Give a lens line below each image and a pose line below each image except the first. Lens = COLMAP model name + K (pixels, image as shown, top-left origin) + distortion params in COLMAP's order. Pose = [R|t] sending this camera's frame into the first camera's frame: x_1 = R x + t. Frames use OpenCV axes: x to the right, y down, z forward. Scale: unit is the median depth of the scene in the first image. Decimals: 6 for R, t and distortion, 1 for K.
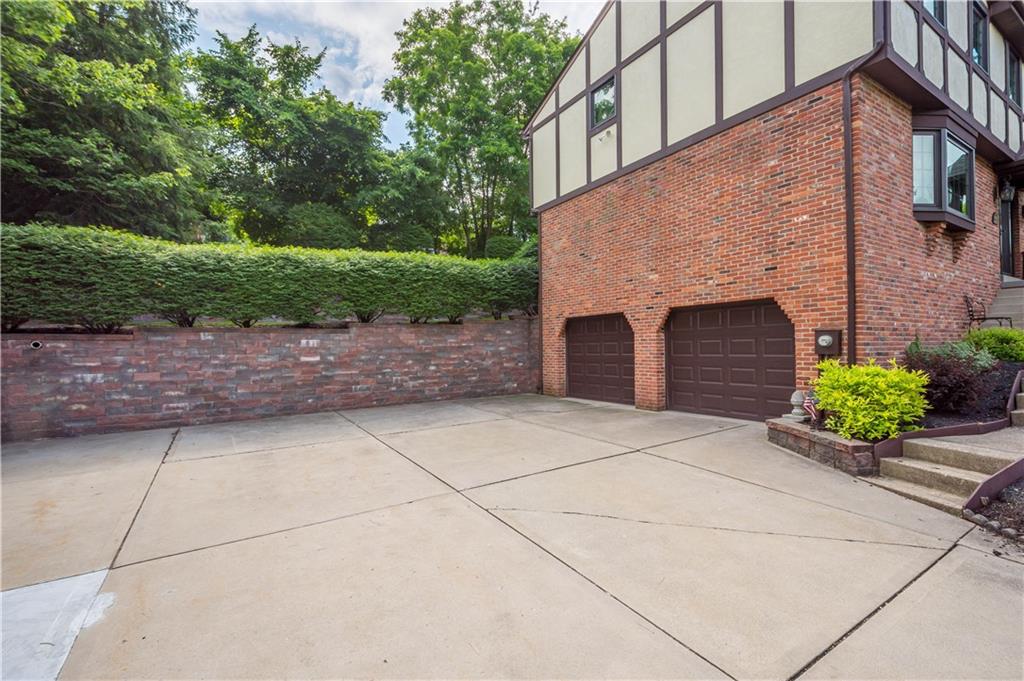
lens RADIAL K [[452.5, 0, 511.0], [0, 452.5, 338.6], [0, 0, 1]] dist [0.012891, -0.003990]
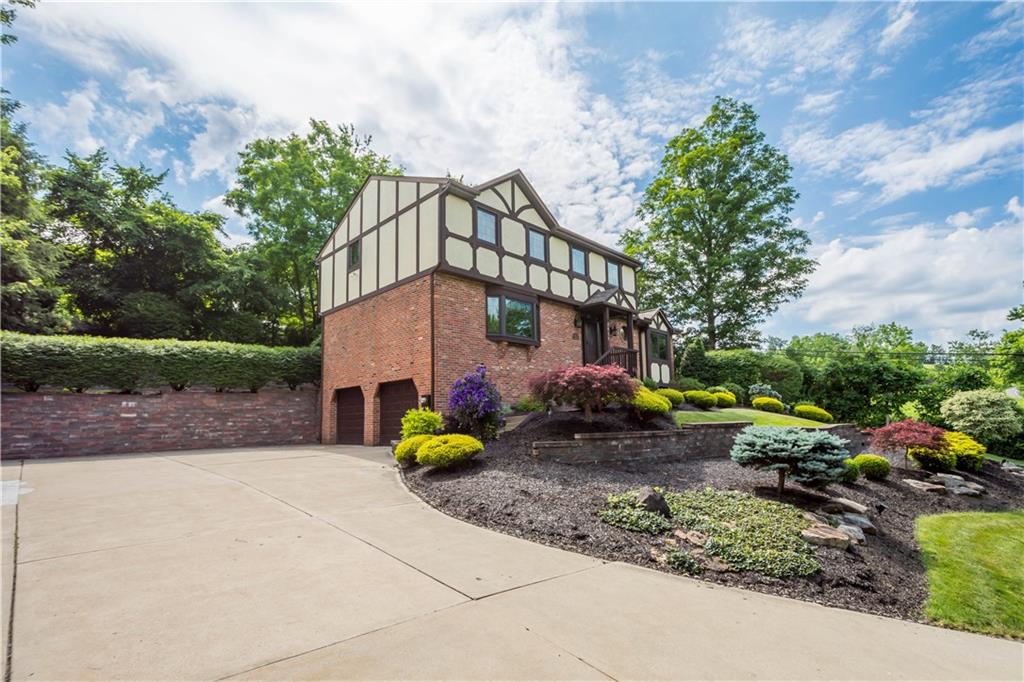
lens RADIAL K [[484.0, 0, 523.0], [0, 484.0, 373.7], [0, 0, 1]] dist [0.000918, -0.004870]
pose [[0.972815, 0.017336, 0.230936, 0.368206], [0.003166, 0.996106, -0.088112, 0.045510], [-0.231564, 0.086448, 0.968971, -0.693913]]
